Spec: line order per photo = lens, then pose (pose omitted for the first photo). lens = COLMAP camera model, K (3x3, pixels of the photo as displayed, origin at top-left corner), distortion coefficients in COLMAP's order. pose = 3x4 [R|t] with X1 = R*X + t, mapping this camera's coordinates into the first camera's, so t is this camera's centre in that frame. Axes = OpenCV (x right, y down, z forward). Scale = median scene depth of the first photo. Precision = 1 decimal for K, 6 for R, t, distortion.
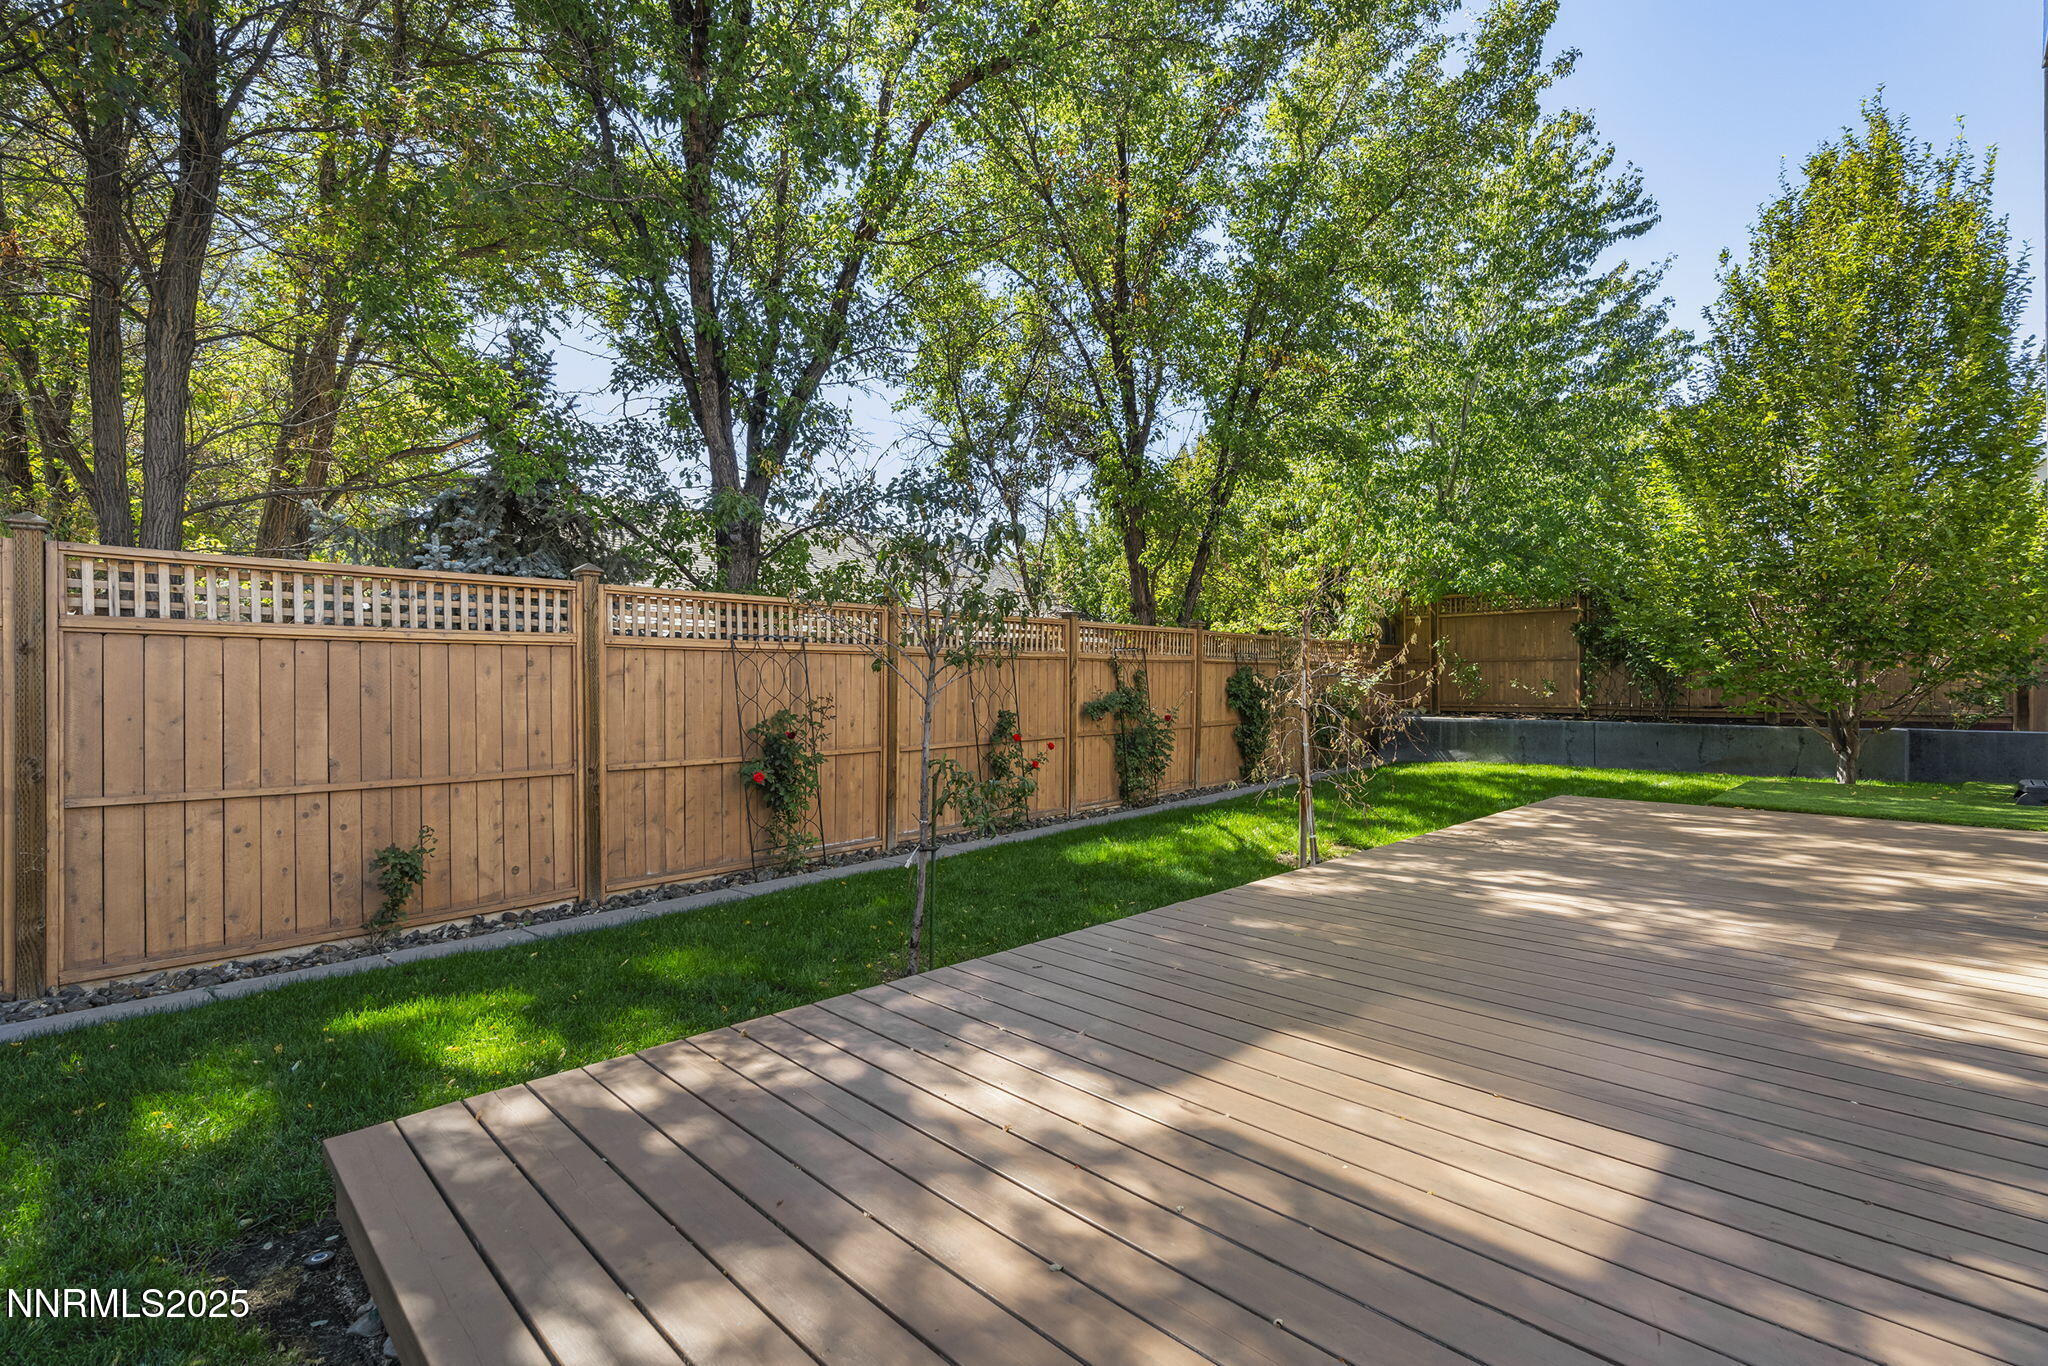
lens RADIAL K [[931.9, 0, 1014.7], [0, 931.9, 677.3], [0, 0, 1]] dist [-0.008819, 0.002376]
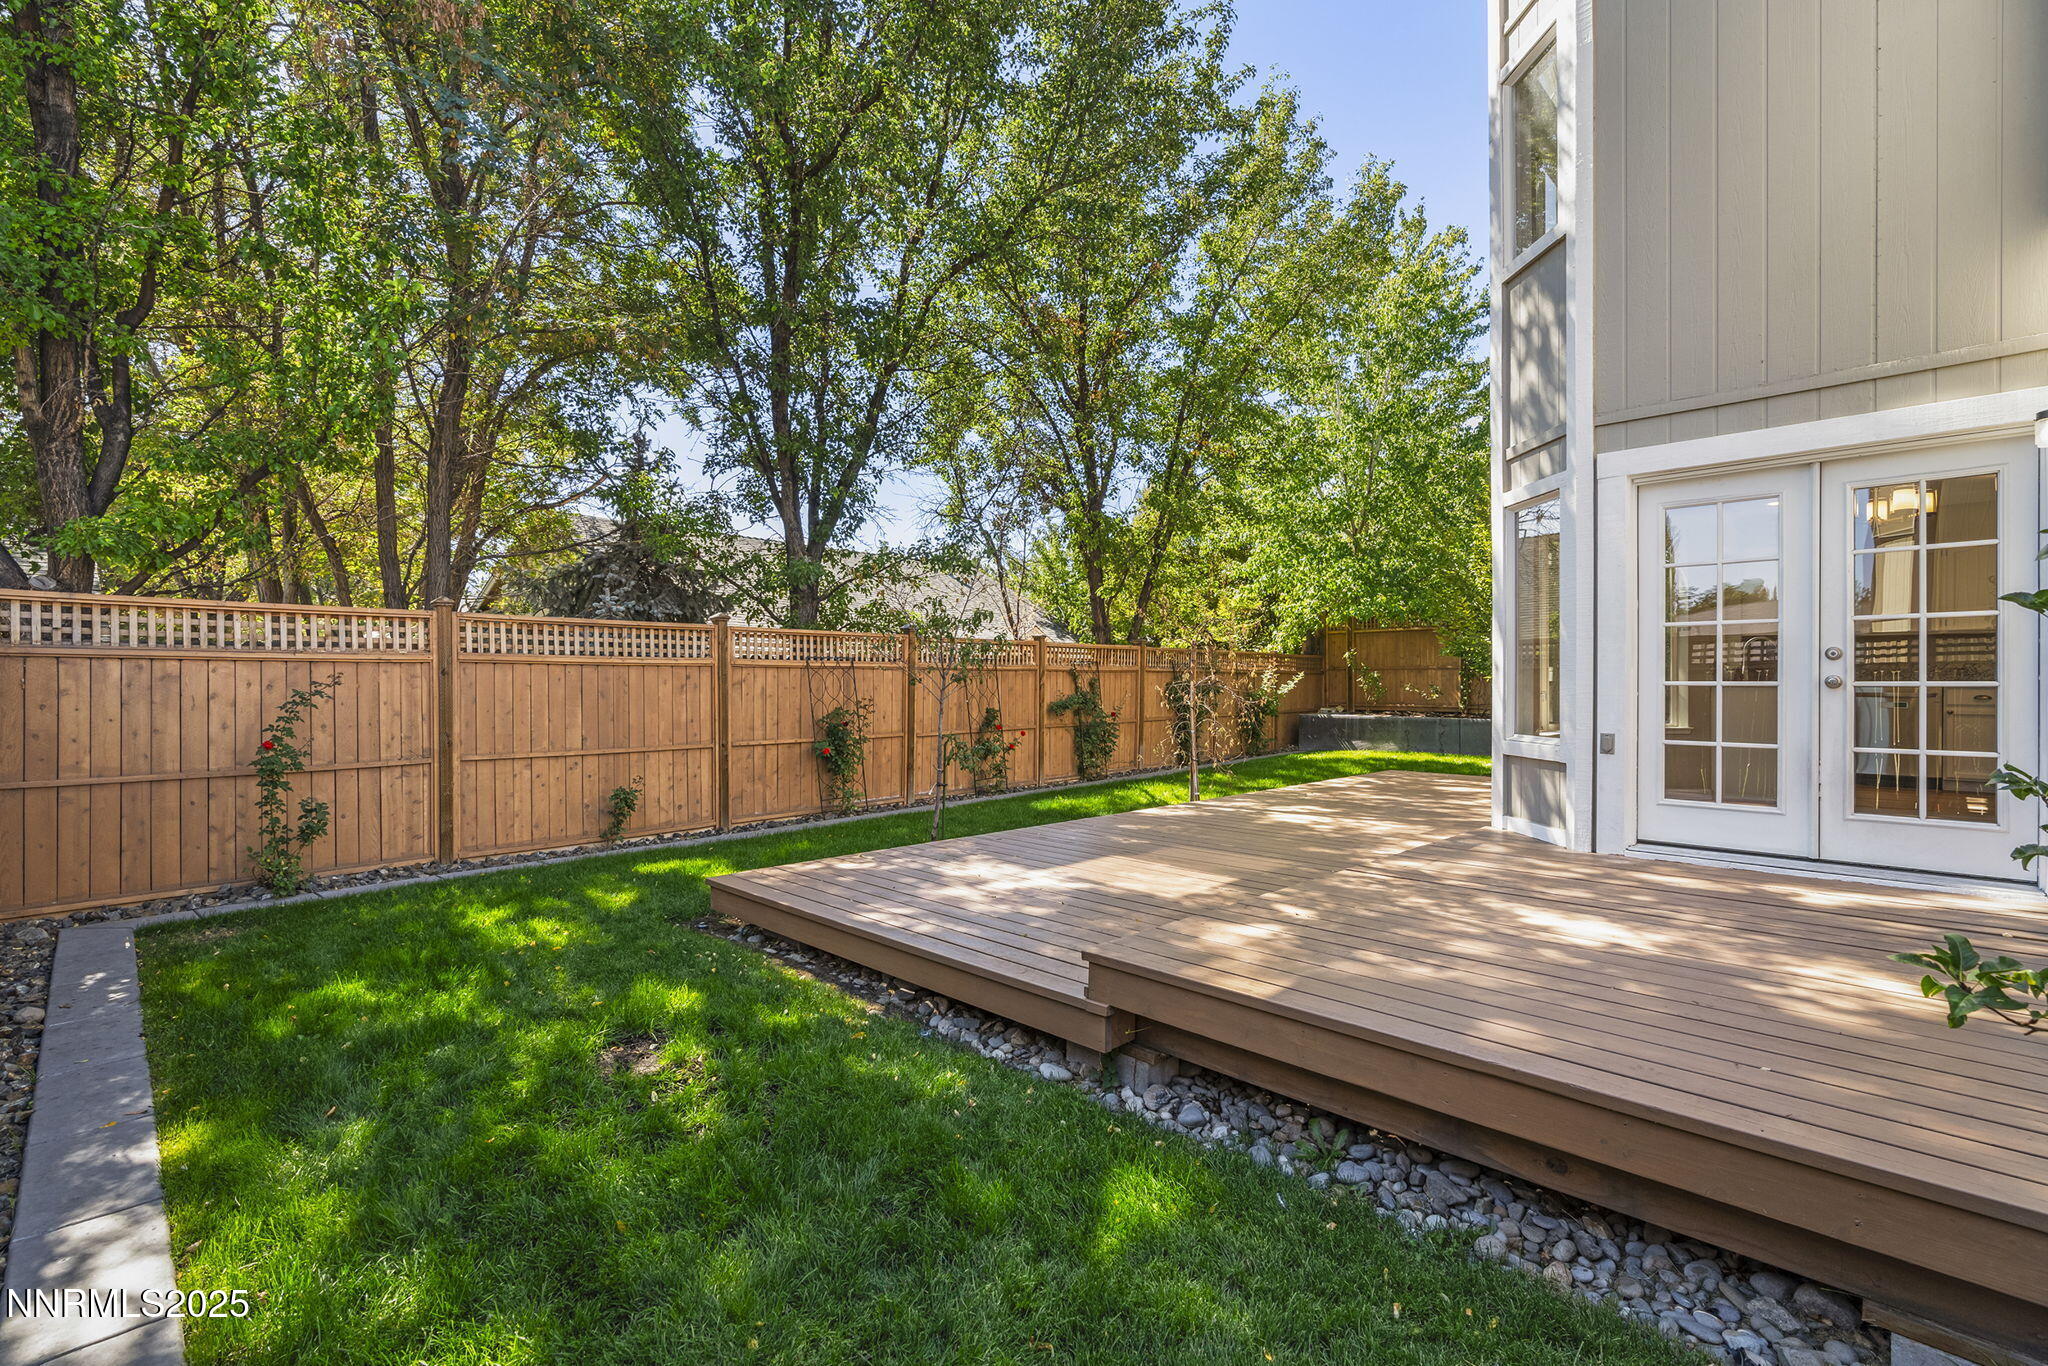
lens RADIAL K [[931.9, 0, 1040.3], [0, 931.9, 685.9], [0, 0, 1]] dist [-0.008819, 0.002376]
pose [[0.999456, 0.003823, 0.032767, 0.019069], [-0.004176, 0.999934, 0.010698, -0.013519], [-0.032724, -0.010829, 0.999406, -0.415134]]
